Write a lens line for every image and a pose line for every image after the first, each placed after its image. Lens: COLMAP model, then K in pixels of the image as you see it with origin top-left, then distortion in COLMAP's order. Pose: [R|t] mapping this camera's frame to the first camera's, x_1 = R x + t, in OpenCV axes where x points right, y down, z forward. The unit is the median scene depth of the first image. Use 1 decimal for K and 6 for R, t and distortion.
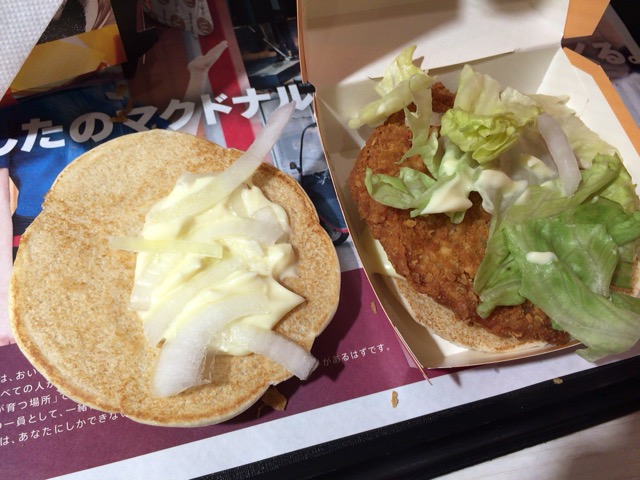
lens RADIAL K [[573.0, 0, 320.0], [0, 573.0, 240.0], [0, 0, 1]] dist [0.078646, -0.158771]
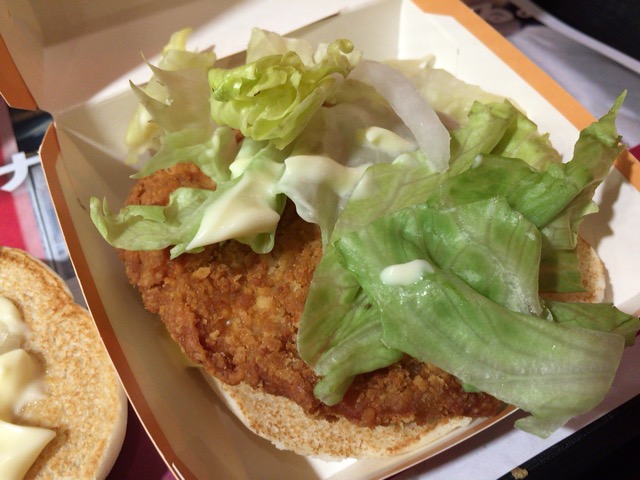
lens RADIAL K [[573.0, 0, 320.0], [0, 573.0, 240.0], [0, 0, 1]] dist [0.078646, -0.158771]
pose [[0.971136, -0.237241, 0.024729, 0.286709], [0.238114, 0.958131, -0.159021, 0.067407], [0.014033, 0.160319, 0.986965, 0.422298]]
